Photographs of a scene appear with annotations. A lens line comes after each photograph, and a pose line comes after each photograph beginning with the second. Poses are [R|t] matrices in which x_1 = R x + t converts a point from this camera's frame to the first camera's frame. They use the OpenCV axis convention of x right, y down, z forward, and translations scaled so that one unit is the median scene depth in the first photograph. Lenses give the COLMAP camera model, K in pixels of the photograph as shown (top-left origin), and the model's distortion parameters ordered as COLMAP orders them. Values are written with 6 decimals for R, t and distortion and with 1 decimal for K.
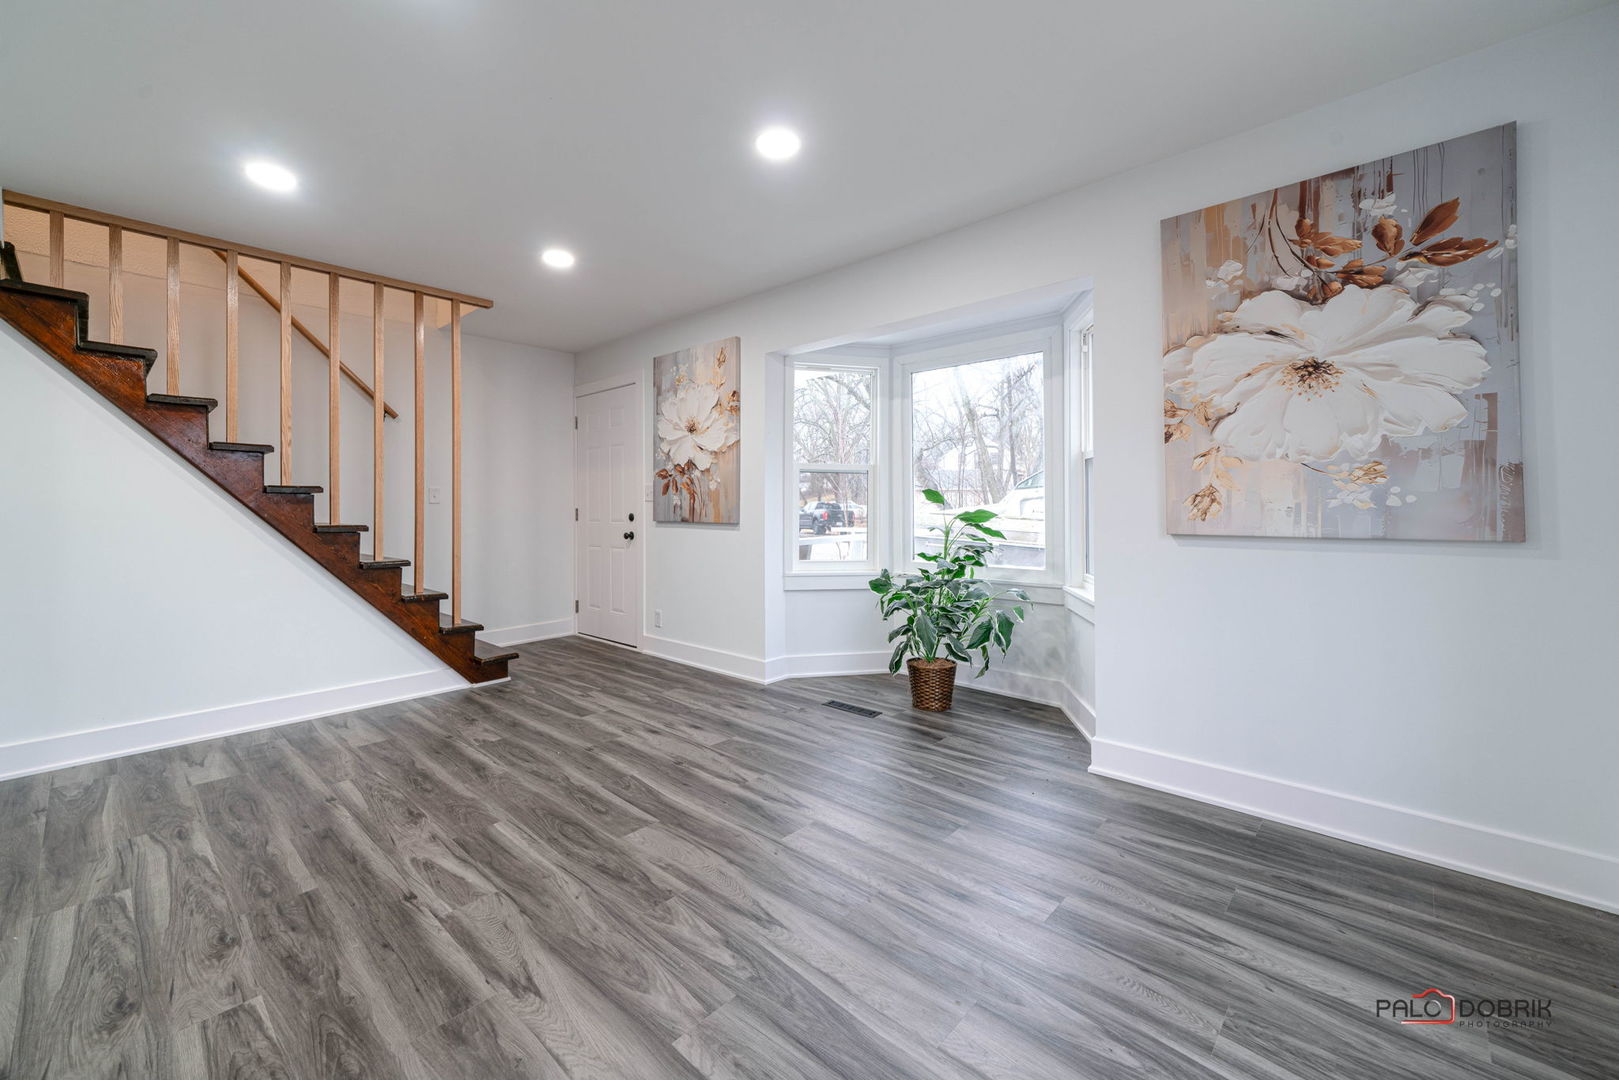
lens RADIAL K [[653.1, 0, 807.6], [0, 653.1, 495.4], [0, 0, 1]] dist [0.016310, -0.000316]
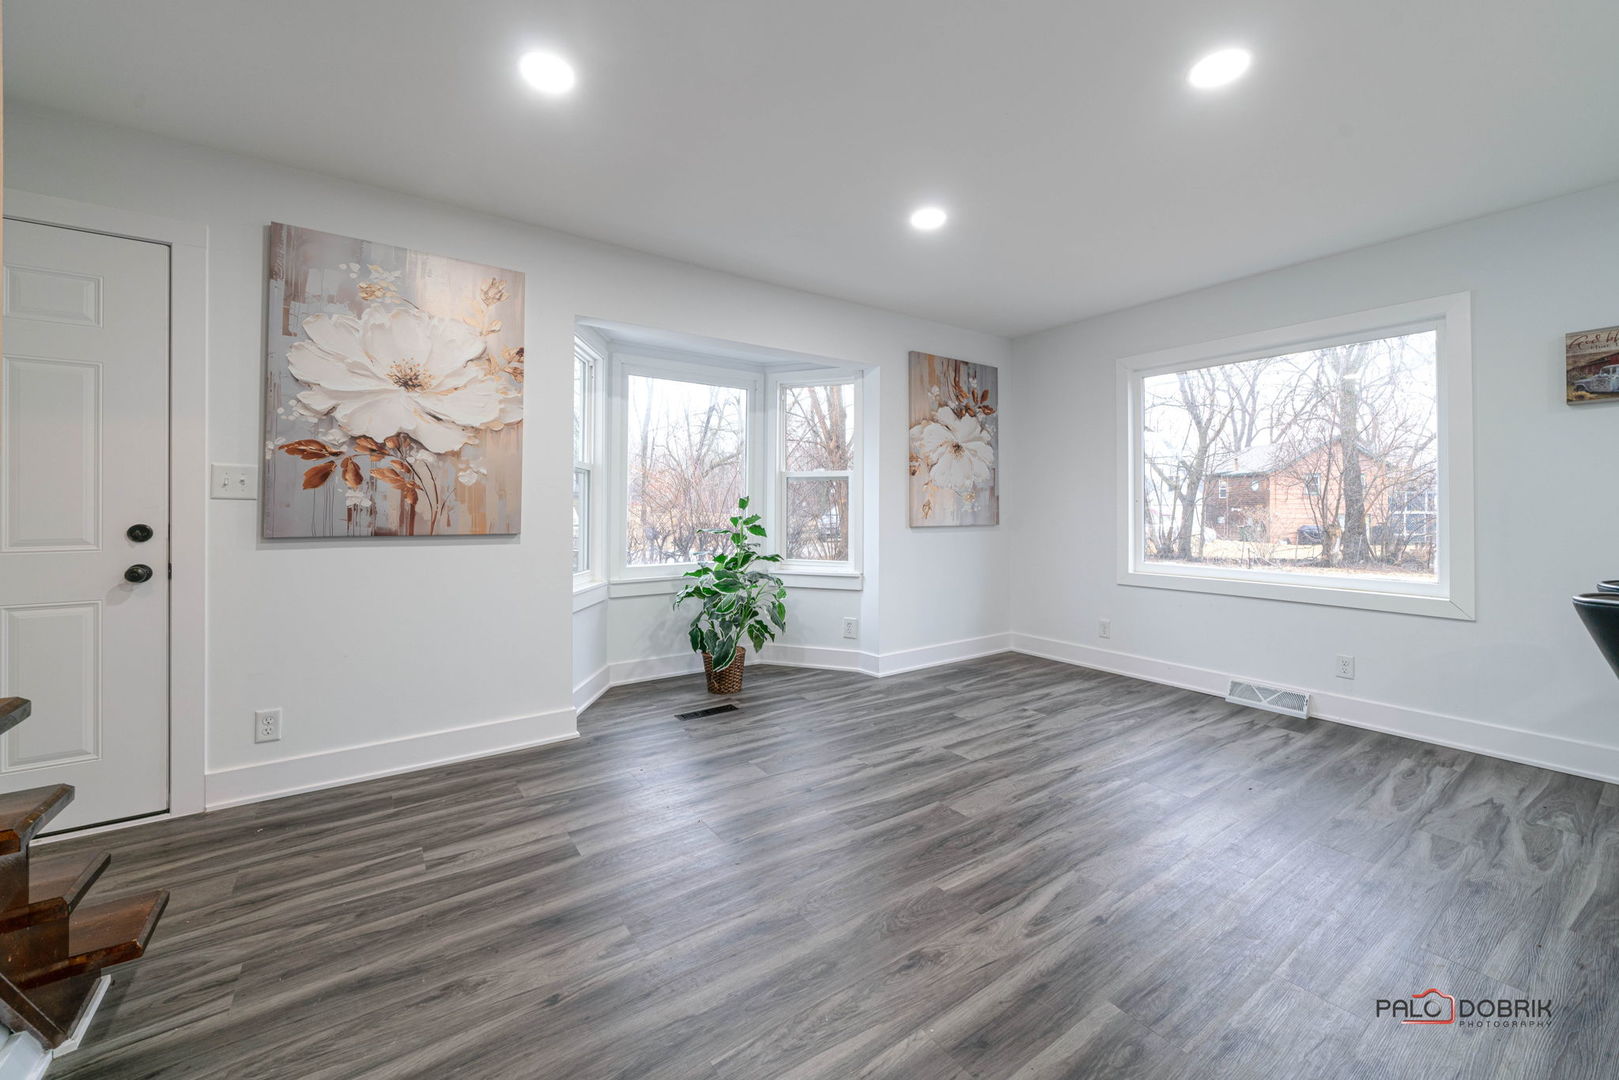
lens RADIAL K [[628.7, 0, 799.3], [0, 628.7, 500.9], [0, 0, 1]] dist [0.001785, 0.003698]
pose [[0.223024, 0.015338, 0.974692, -1.220560], [-0.020415, 0.999730, -0.011060, 0.014172], [-0.974599, -0.017432, 0.223277, 0.939776]]
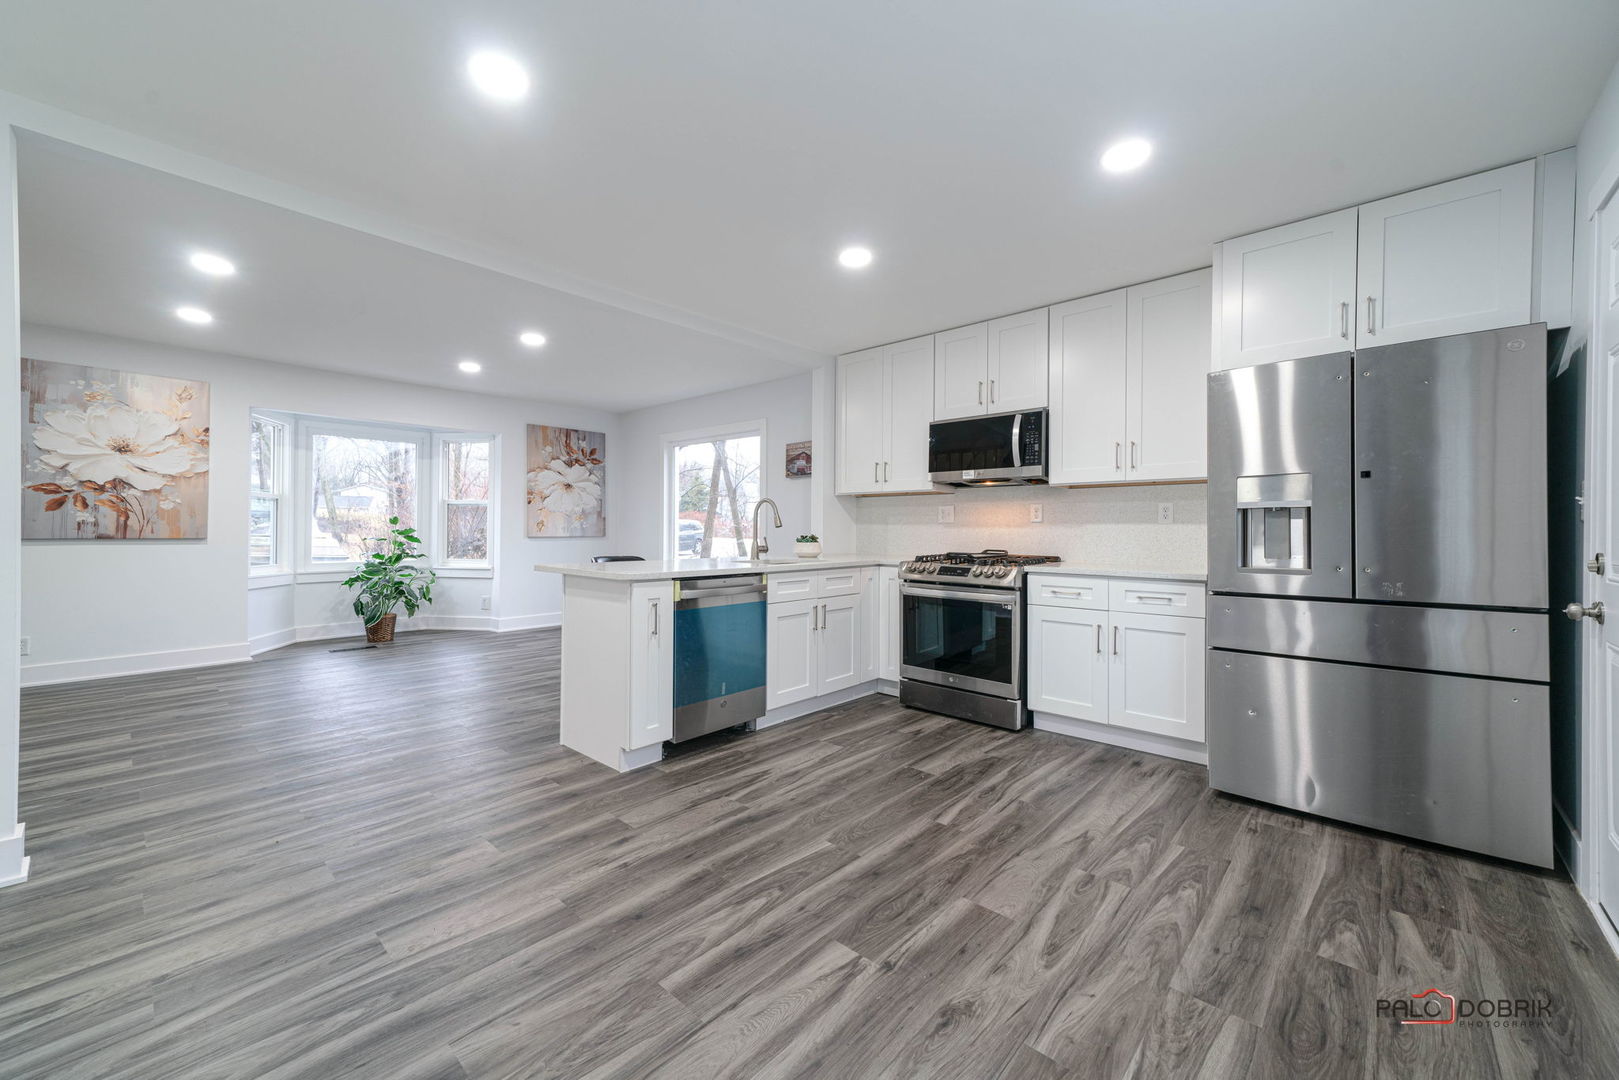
lens RADIAL K [[628.7, 0, 804.5], [0, 628.7, 529.8], [0, 0, 1]] dist [0.001785, 0.003698]
pose [[-0.011467, 0.001074, 0.999934, -2.203291], [-0.022652, 0.999743, -0.001333, 0.006897], [-0.999678, -0.022666, -0.011440, -0.151153]]
